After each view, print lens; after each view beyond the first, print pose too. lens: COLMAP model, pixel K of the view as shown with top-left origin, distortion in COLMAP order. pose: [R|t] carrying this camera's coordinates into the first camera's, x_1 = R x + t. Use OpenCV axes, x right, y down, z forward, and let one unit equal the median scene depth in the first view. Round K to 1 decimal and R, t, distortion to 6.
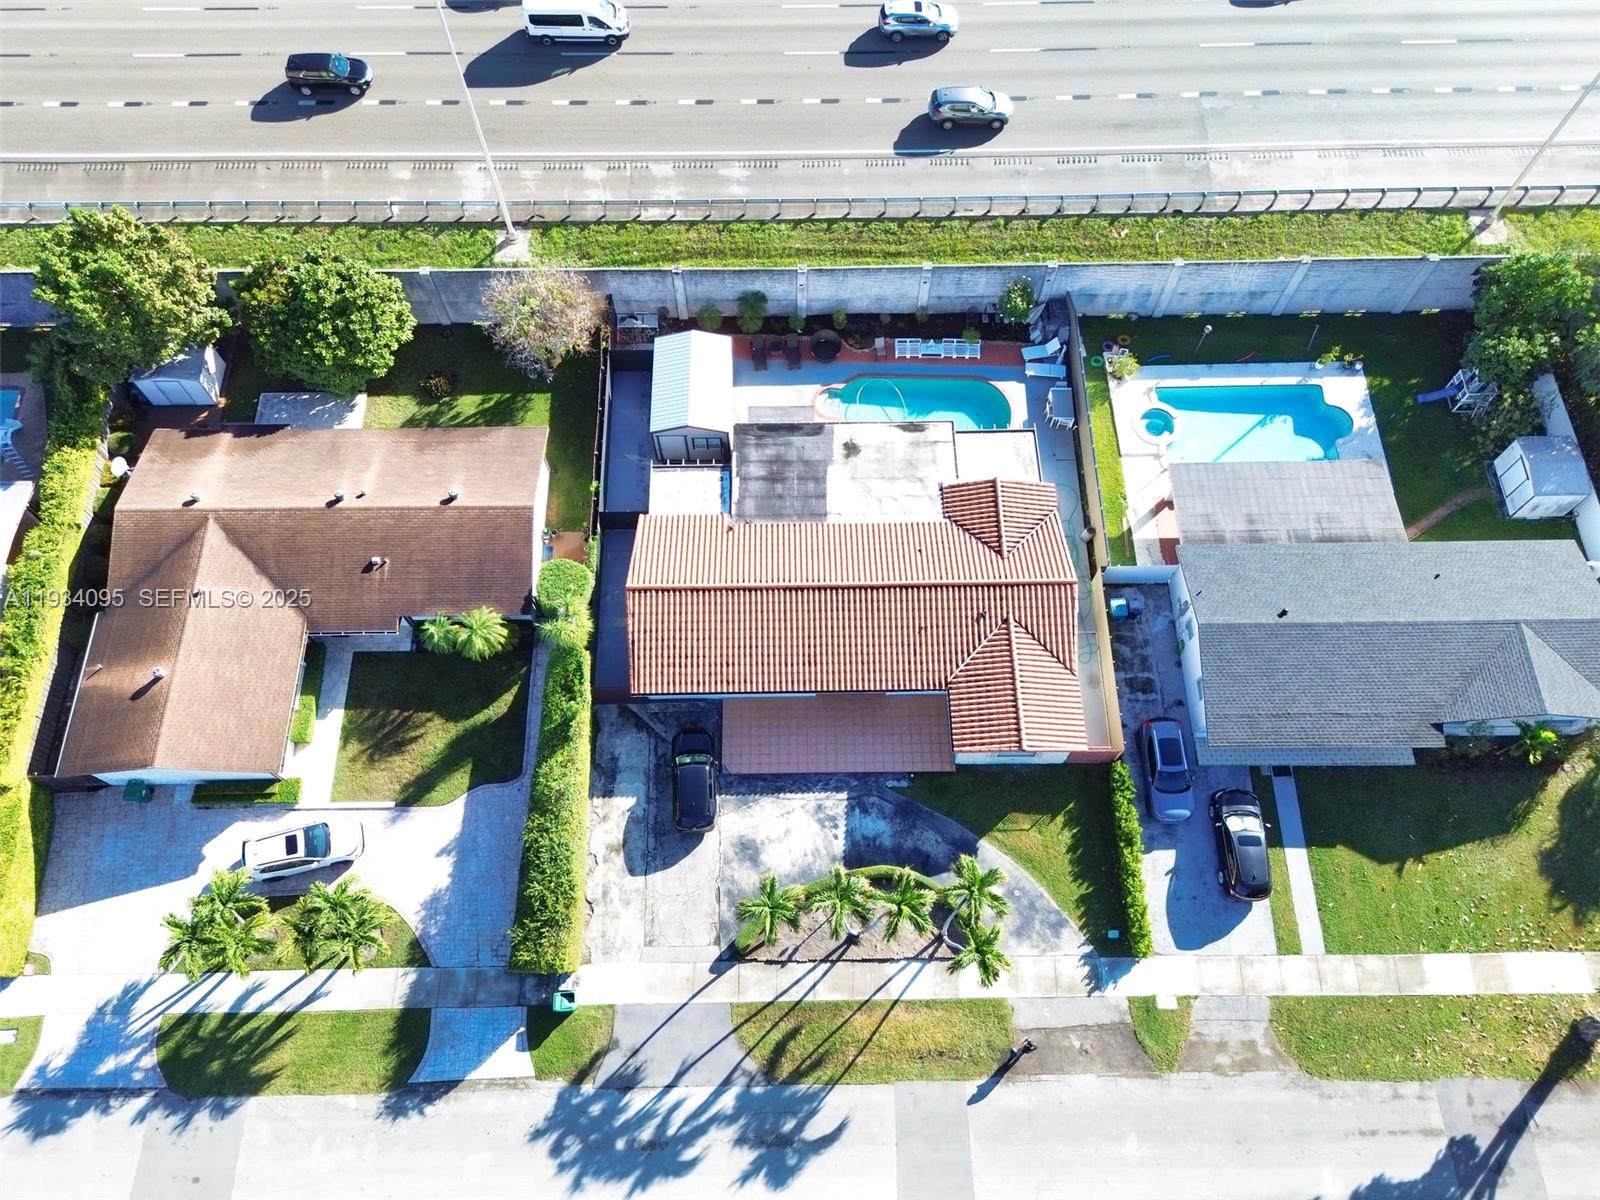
lens RADIAL K [[1096.0, 0, 794.8], [0, 1096.0, 584.5], [0, 0, 1]] dist [0.052313, -0.046555]
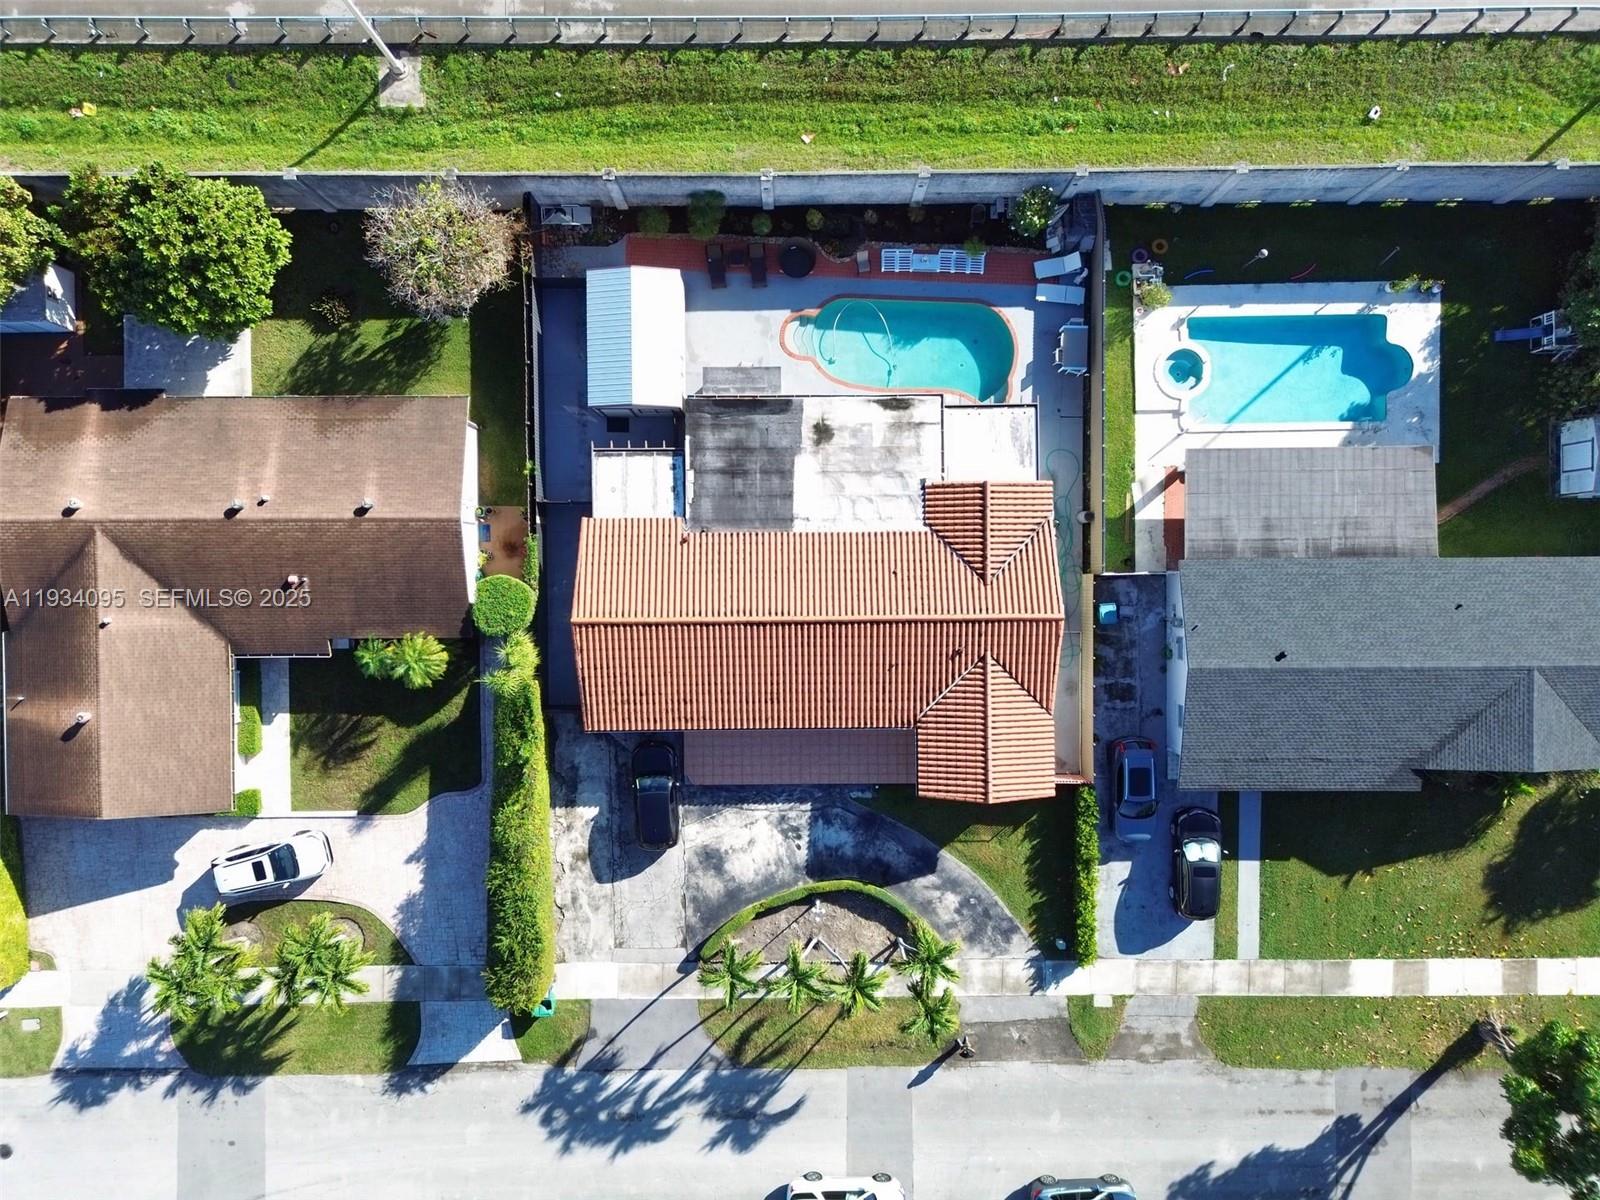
lens RADIAL K [[1096.0, 0, 796.5], [0, 1096.0, 568.1], [0, 0, 1]] dist [0.052313, -0.046555]
pose [[0.999994, 0.002701, 0.002333, 0.032200], [-0.003429, 0.908378, 0.418137, -0.426806], [-0.000990, -0.418142, 0.908381, 0.187473]]
